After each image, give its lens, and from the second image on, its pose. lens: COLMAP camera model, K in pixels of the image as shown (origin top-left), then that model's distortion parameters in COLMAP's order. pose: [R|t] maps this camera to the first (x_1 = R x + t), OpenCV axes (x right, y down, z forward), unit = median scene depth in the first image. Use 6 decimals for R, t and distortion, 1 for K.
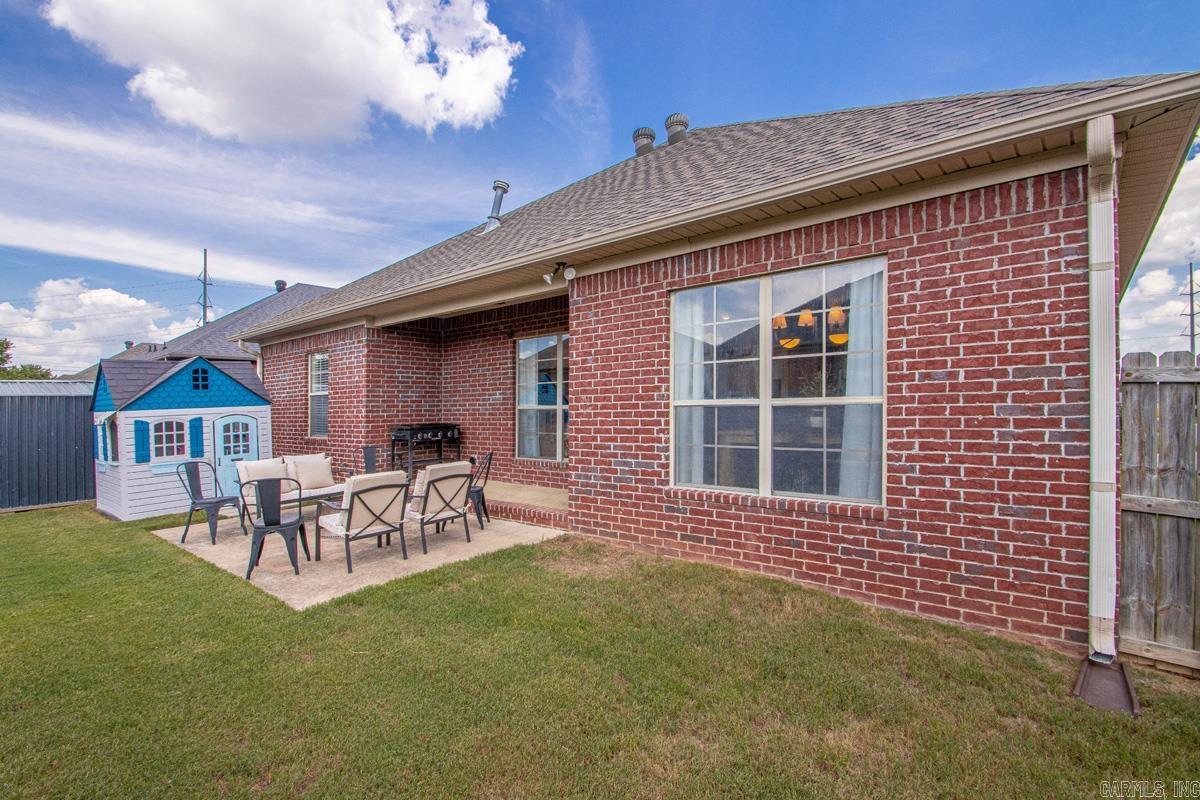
lens RADIAL K [[575.1, 0, 591.9], [0, 575.1, 393.7], [0, 0, 1]] dist [0.023071, -0.019595]
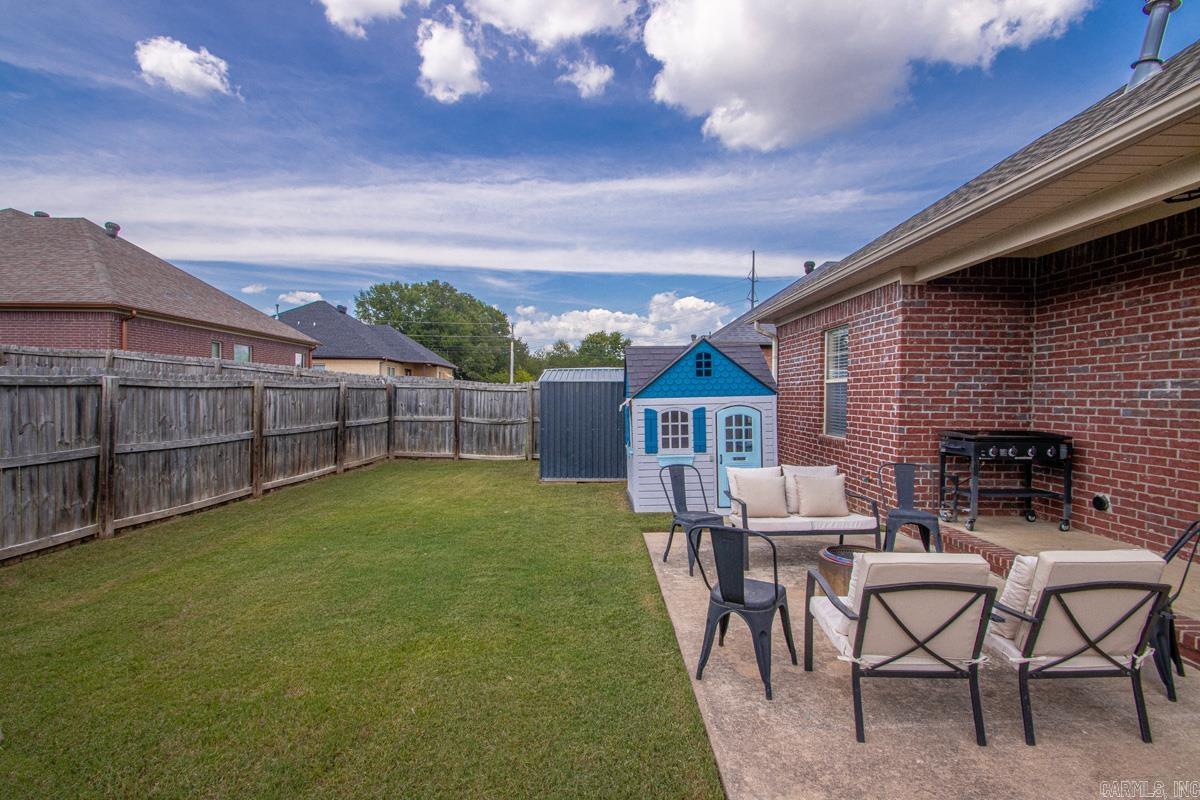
lens RADIAL K [[575.1, 0, 591.9], [0, 575.1, 393.7], [0, 0, 1]] dist [0.023071, -0.019595]
pose [[0.648828, 0.021824, -0.760622, -0.116849], [-0.000702, 0.999605, 0.028082, -0.005390], [0.760935, -0.017687, 0.648588, 0.303136]]
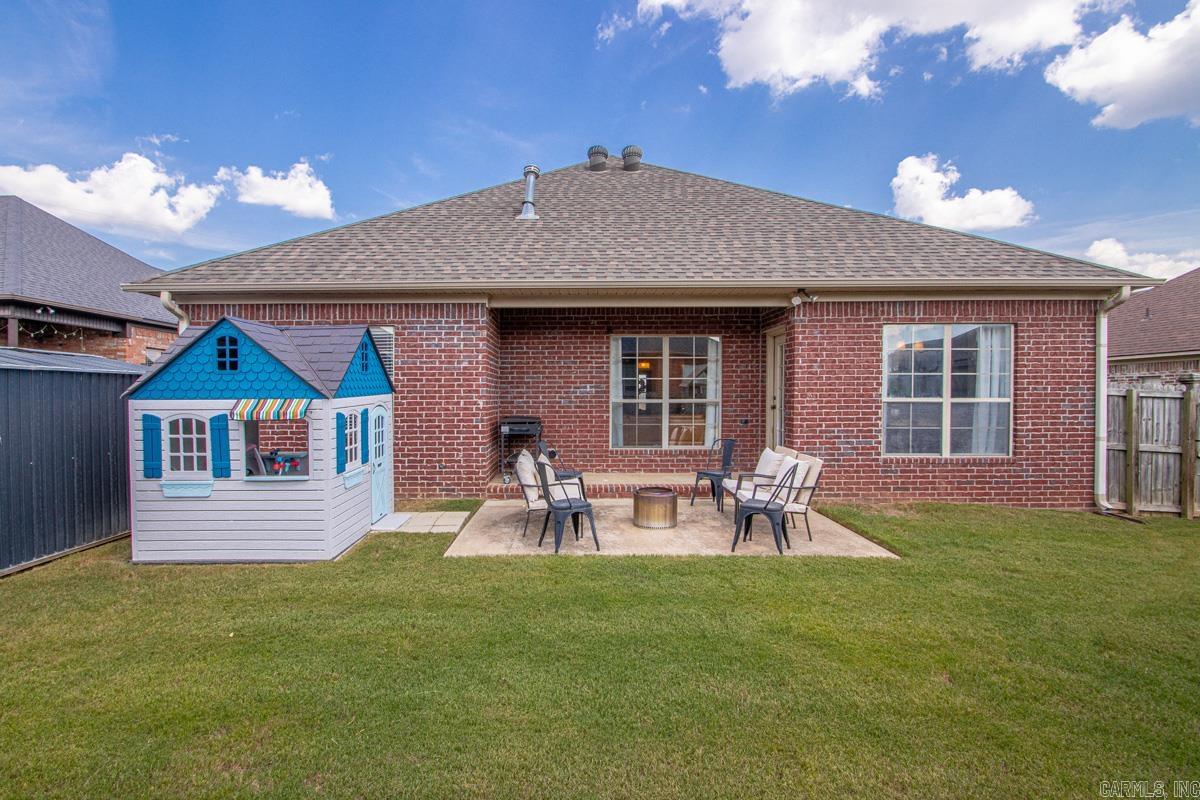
lens RADIAL K [[521.6, 0, 698.3], [0, 521.6, 390.8], [0, 0, 1]] dist [0.017938, -0.000132]
pose [[0.743102, 0.021910, 0.668820, -0.704018], [-0.026097, 0.999652, -0.003753, 0.006544], [-0.668670, -0.014666, 0.743415, 0.202691]]
